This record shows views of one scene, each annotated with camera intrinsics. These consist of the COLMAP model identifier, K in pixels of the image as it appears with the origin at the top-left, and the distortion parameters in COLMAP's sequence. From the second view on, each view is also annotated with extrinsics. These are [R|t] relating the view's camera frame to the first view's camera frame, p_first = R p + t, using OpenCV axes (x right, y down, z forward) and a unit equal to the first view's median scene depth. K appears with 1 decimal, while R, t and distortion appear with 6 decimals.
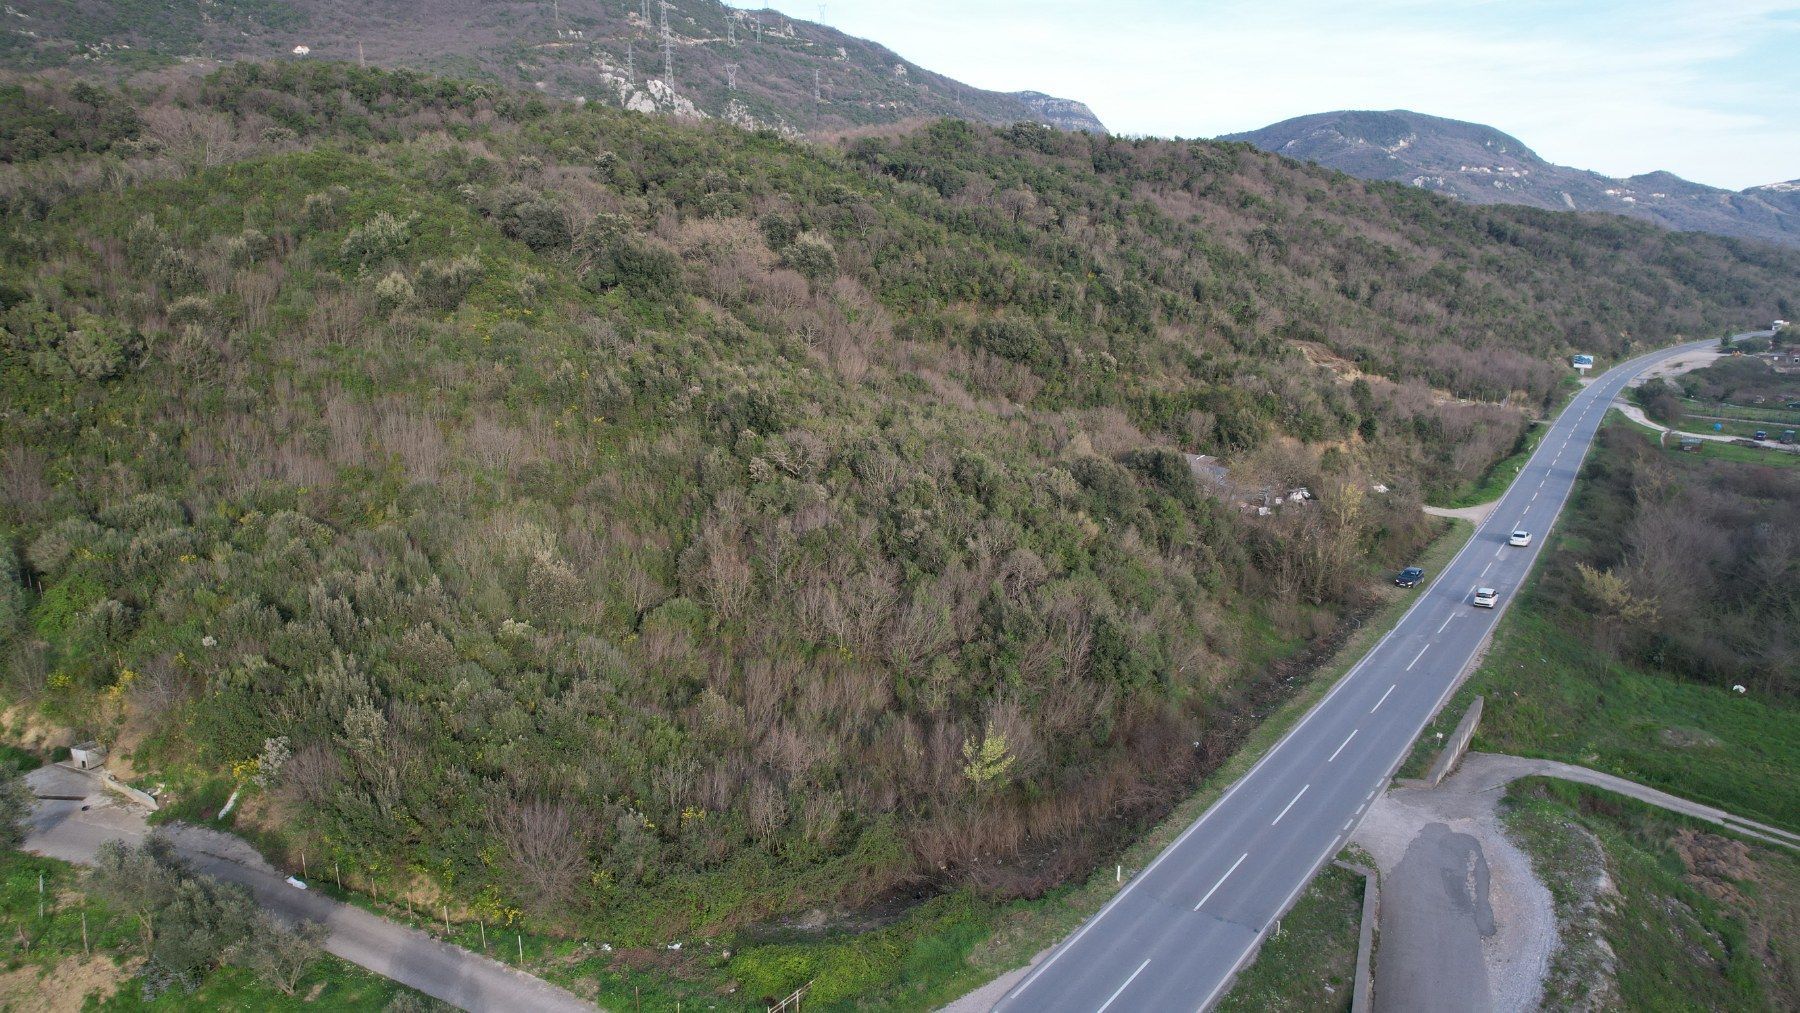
lens RADIAL K [[1153.5, 0, 904.1], [0, 1153.5, 516.7], [0, 0, 1]] dist [-0.081235, 0.074206]
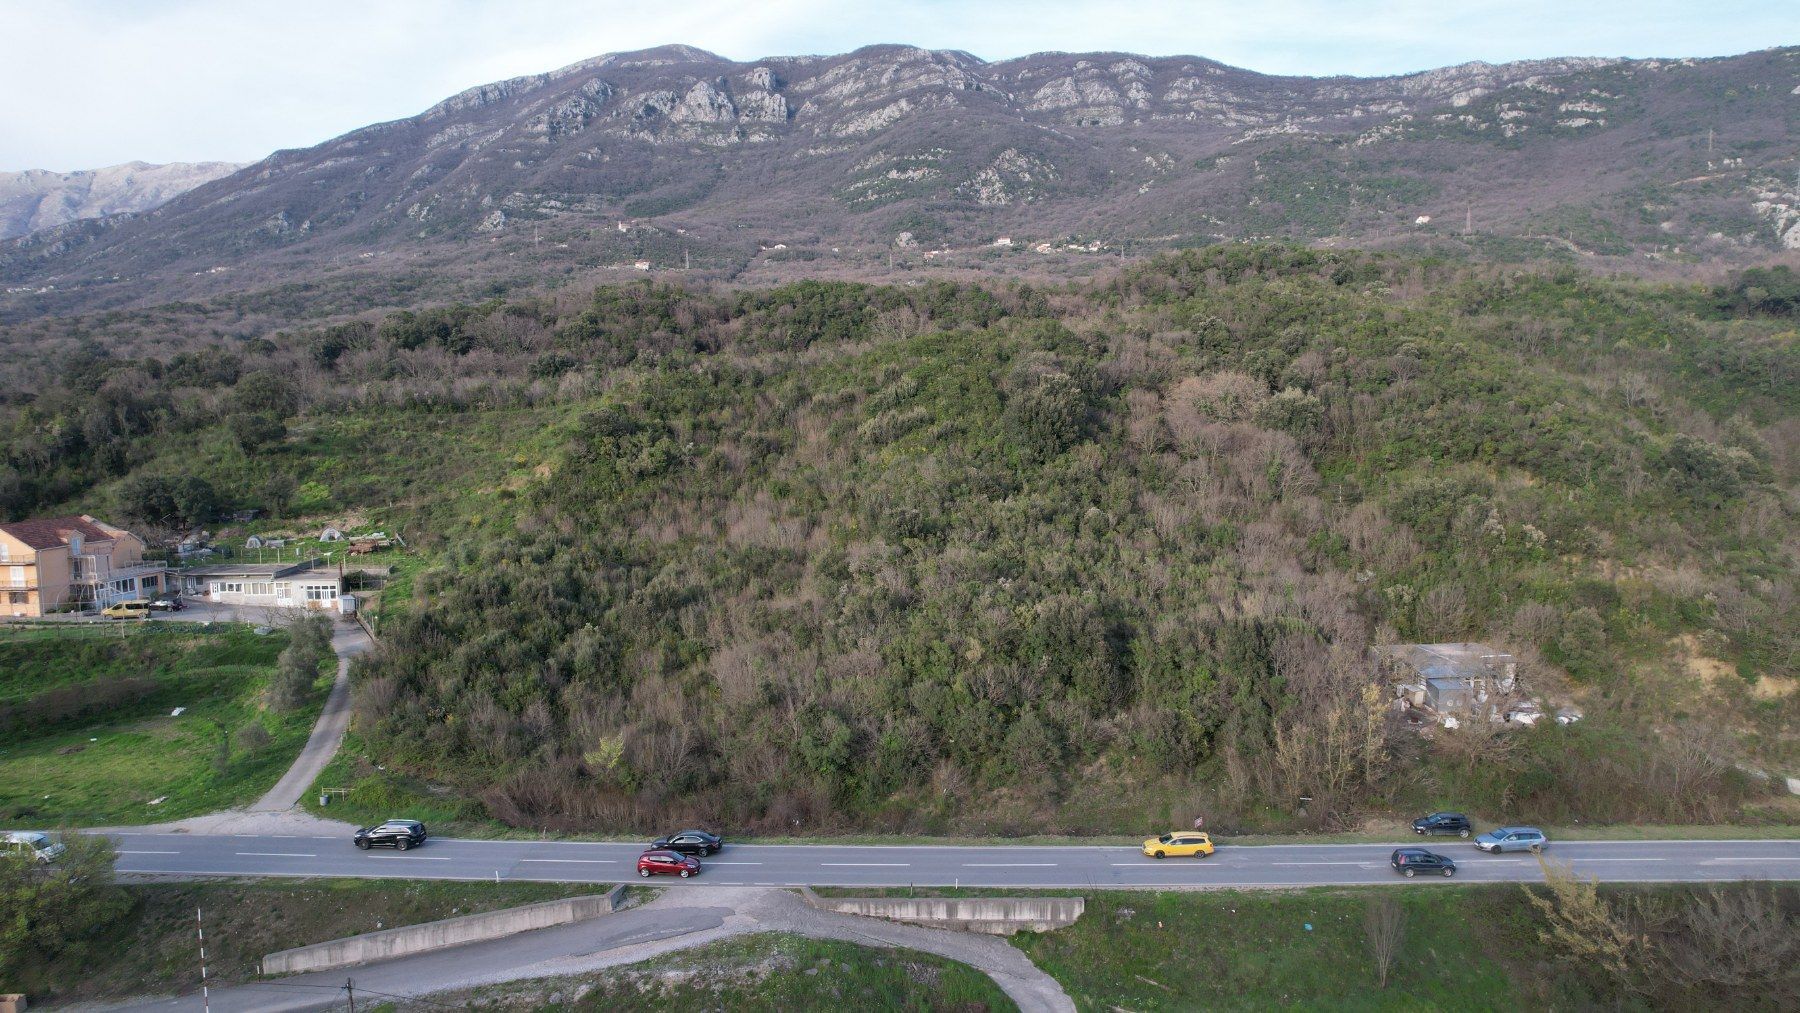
lens RADIAL K [[1153.5, 0, 904.1], [0, 1153.5, 517.0], [0, 0, 1]] dist [-0.081235, 0.074206]
pose [[0.579241, 0.076933, -0.811518, 0.705176], [-0.181649, 0.982686, -0.036497, -0.046624], [0.794659, 0.168552, 0.583187, 0.206267]]
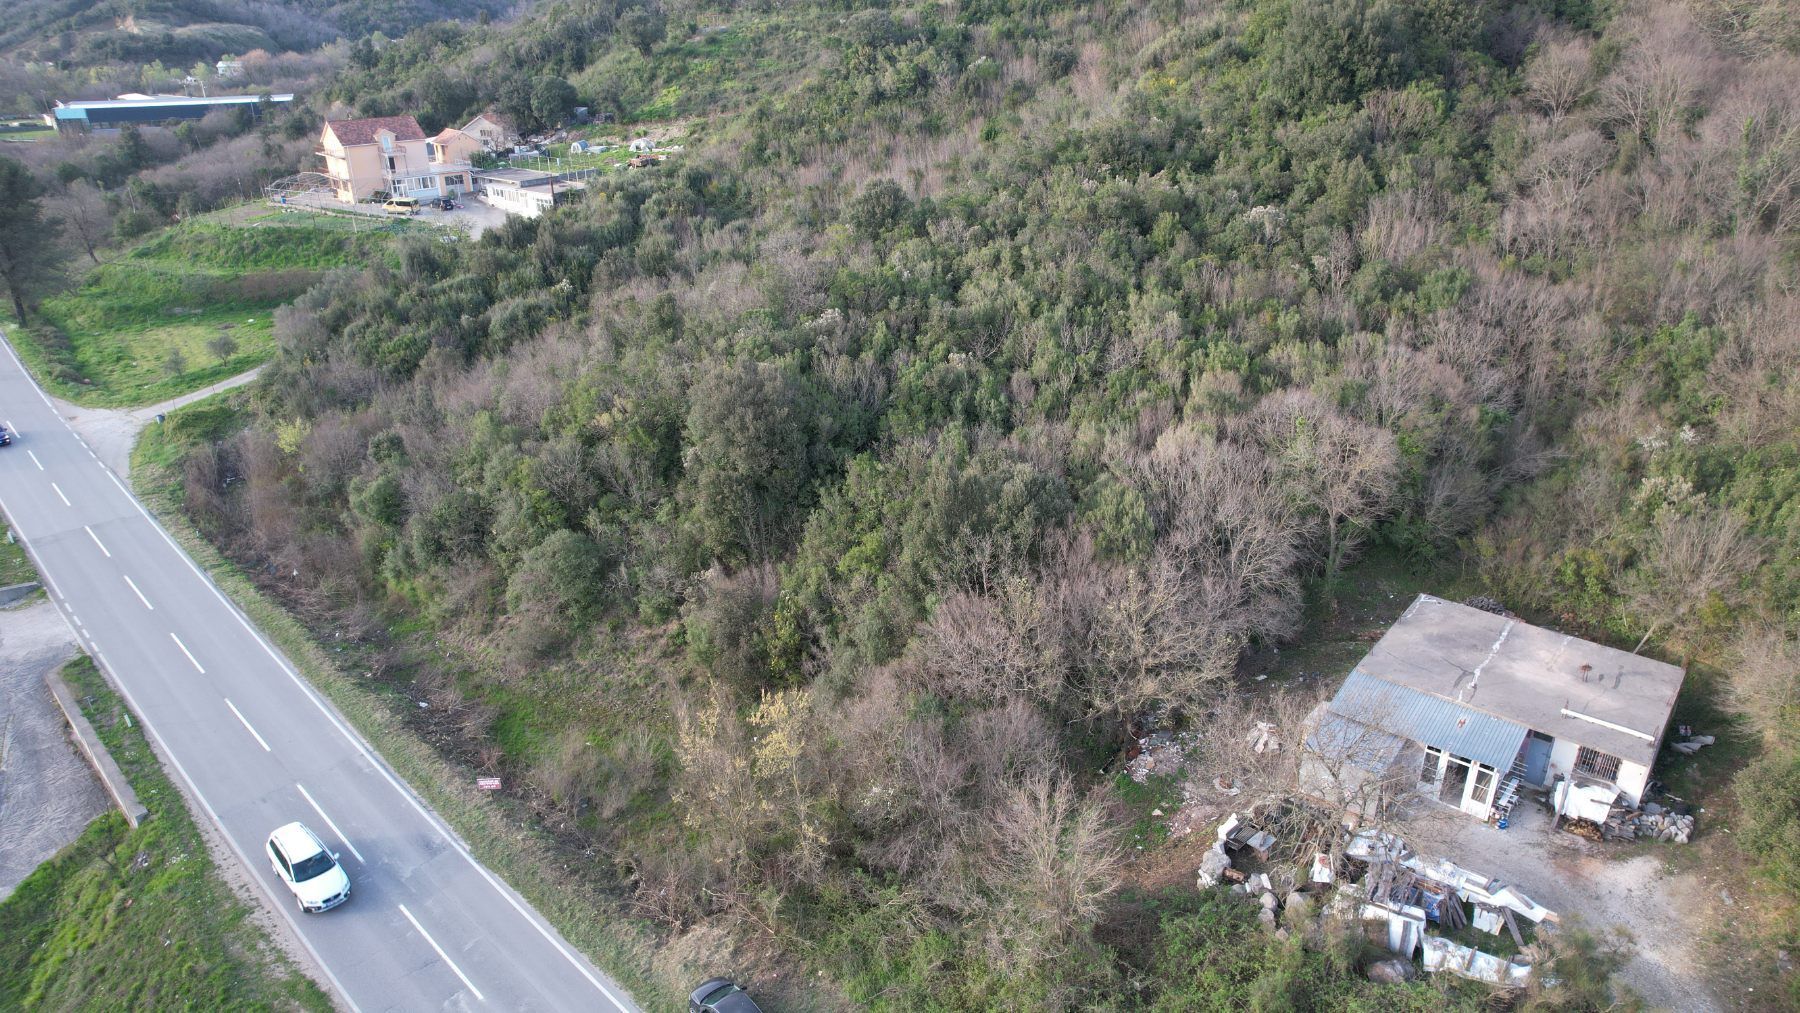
lens RADIAL K [[1153.5, 0, 904.5], [0, 1153.5, 522.0], [0, 0, 1]] dist [-0.081235, 0.074206]
pose [[-0.140132, 0.418739, -0.897230, 0.587675], [-0.215081, 0.871660, 0.440397, -0.212877], [0.966490, 0.254691, -0.032085, 0.867418]]
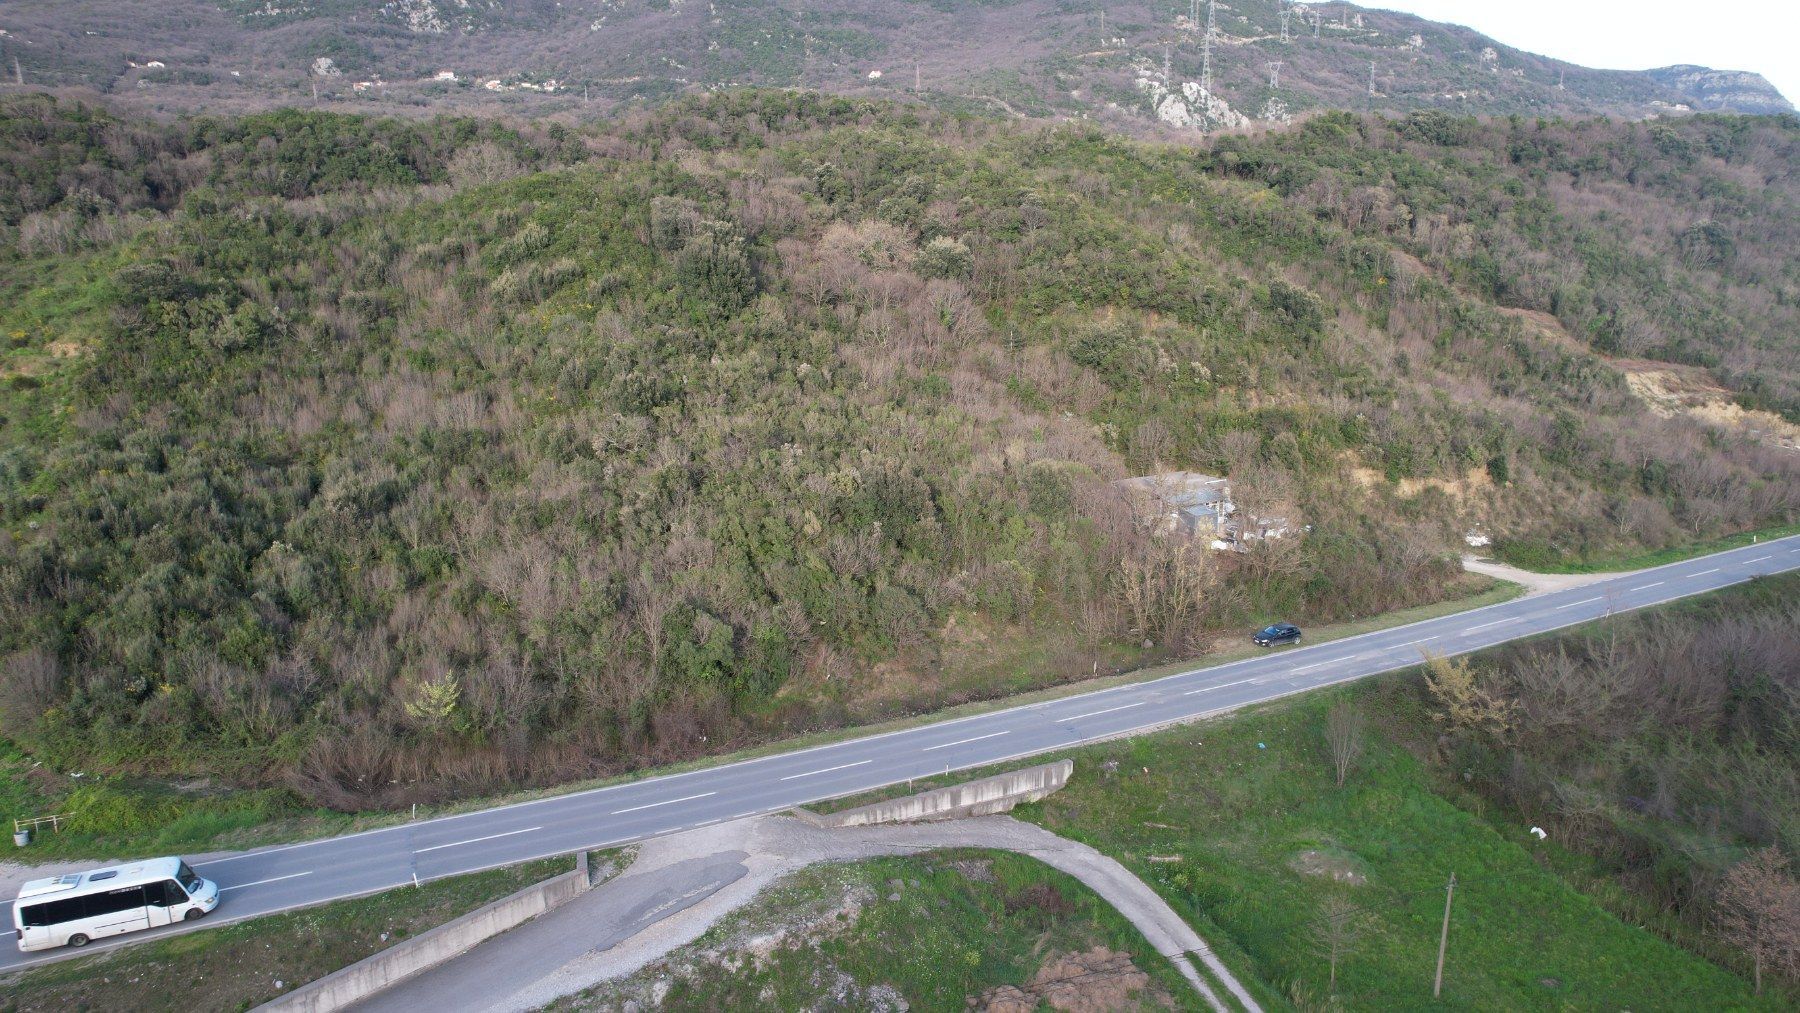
lens RADIAL K [[1153.5, 0, 904.0], [0, 1153.5, 518.0], [0, 0, 1]] dist [-0.081235, 0.074206]
pose [[0.884490, 0.099933, -0.455731, 0.488993], [-0.100605, 0.994664, 0.022856, -0.020900], [0.455583, 0.025633, 0.889824, 0.099547]]
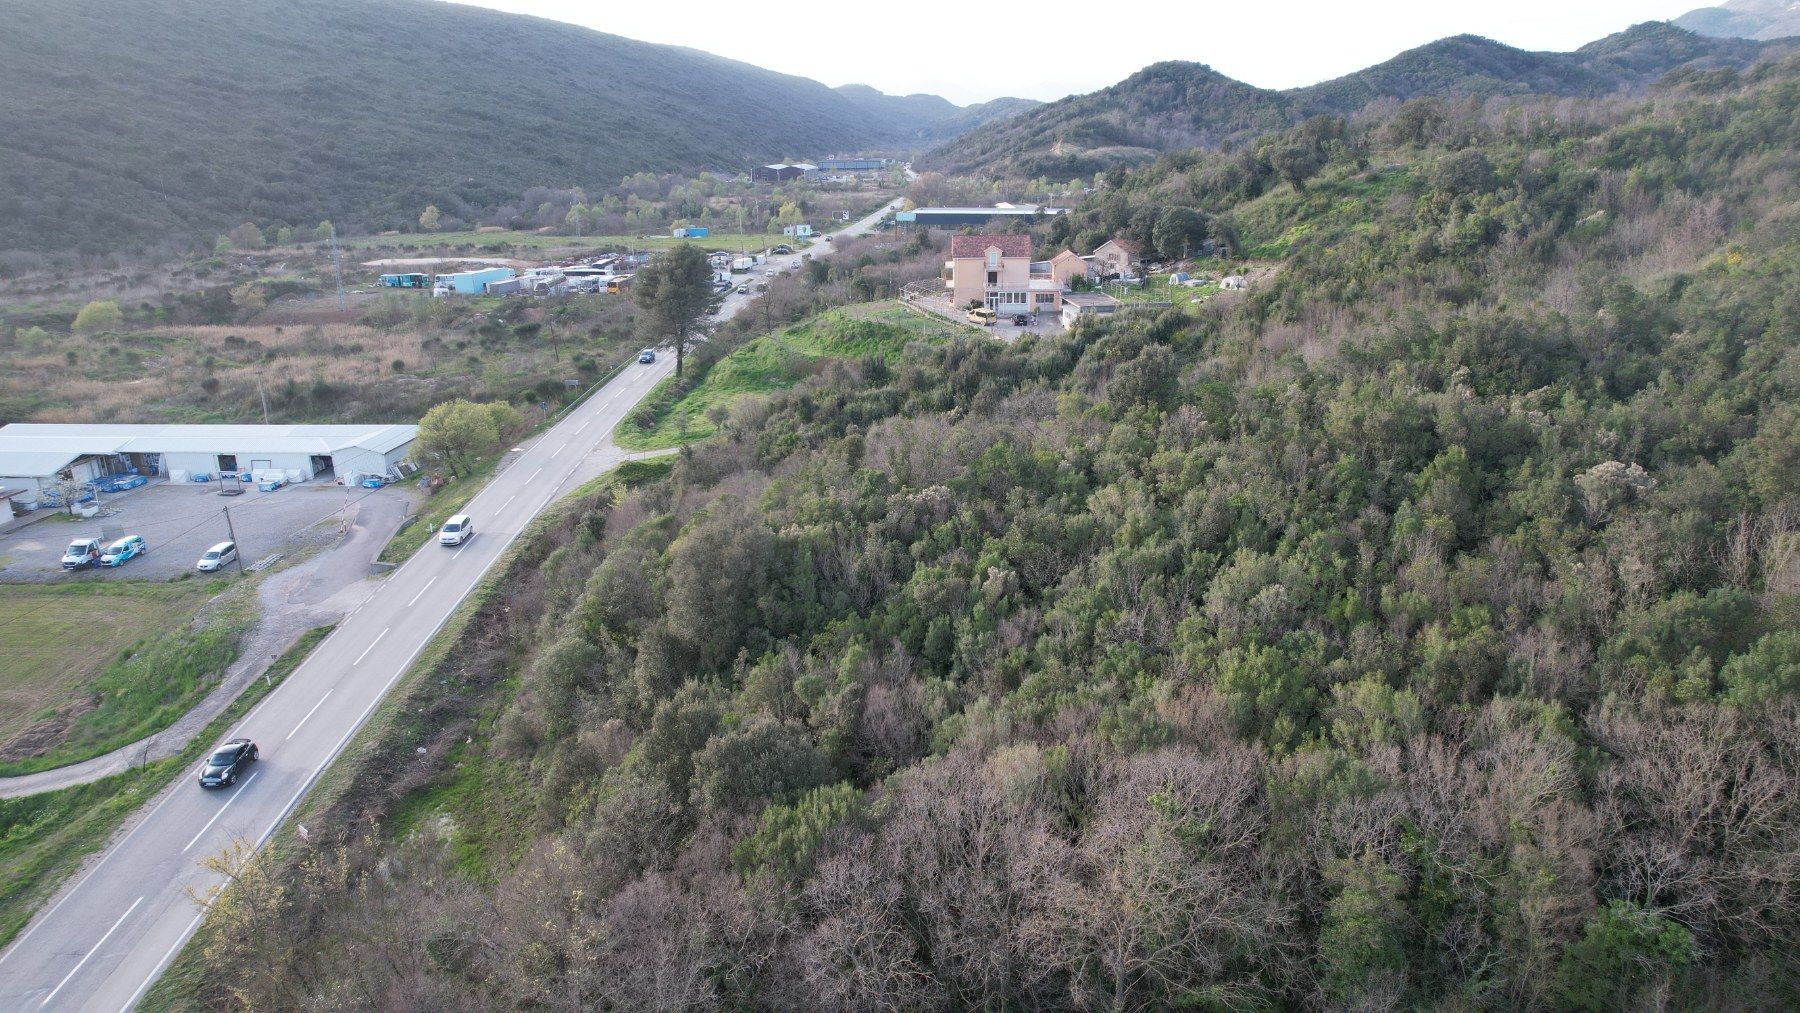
lens RADIAL K [[1153.5, 0, 902.4], [0, 1153.5, 516.8], [0, 0, 1]] dist [-0.081235, 0.074206]
pose [[-0.774971, 0.213068, -0.594998, 0.348244], [-0.126690, 0.869972, 0.476548, -0.269694], [0.619169, 0.444691, -0.647209, 1.105092]]
